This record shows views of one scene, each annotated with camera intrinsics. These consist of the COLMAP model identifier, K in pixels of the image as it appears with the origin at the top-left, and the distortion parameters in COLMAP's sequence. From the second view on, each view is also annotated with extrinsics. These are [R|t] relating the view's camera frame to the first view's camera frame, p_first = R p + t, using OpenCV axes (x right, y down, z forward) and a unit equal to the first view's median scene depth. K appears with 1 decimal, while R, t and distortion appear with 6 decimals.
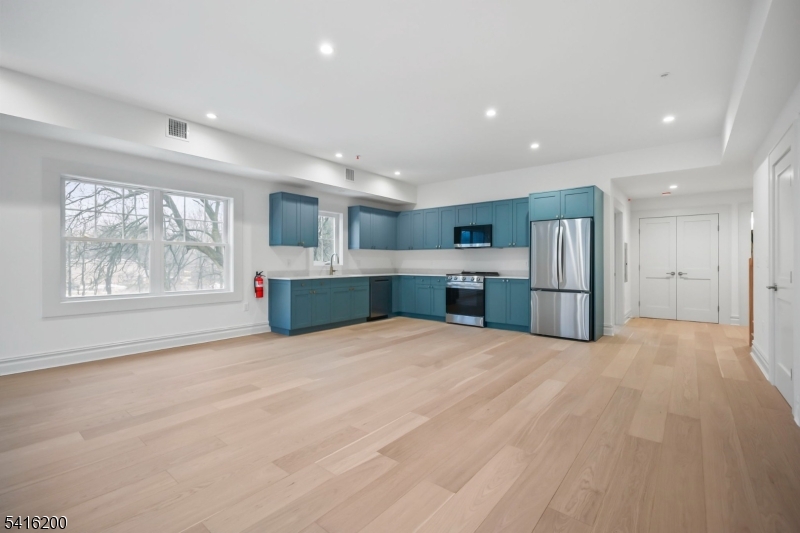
lens RADIAL K [[352.7, 0, 400.1], [0, 352.7, 261.3], [0, 0, 1]] dist [-0.000991, 0.000013]
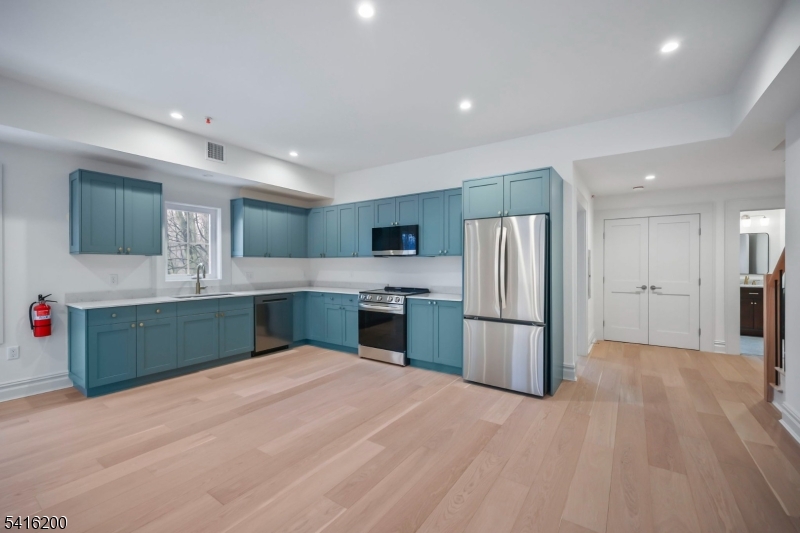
lens RADIAL K [[339.8, 0, 401.5], [0, 339.8, 265.4], [0, 0, 1]] dist [0.002513, 0.000057]
pose [[0.996128, -0.002040, 0.087893, 0.164117], [0.001744, 0.999993, 0.003445, -0.021994], [-0.087899, -0.003278, 0.996124, 0.296149]]
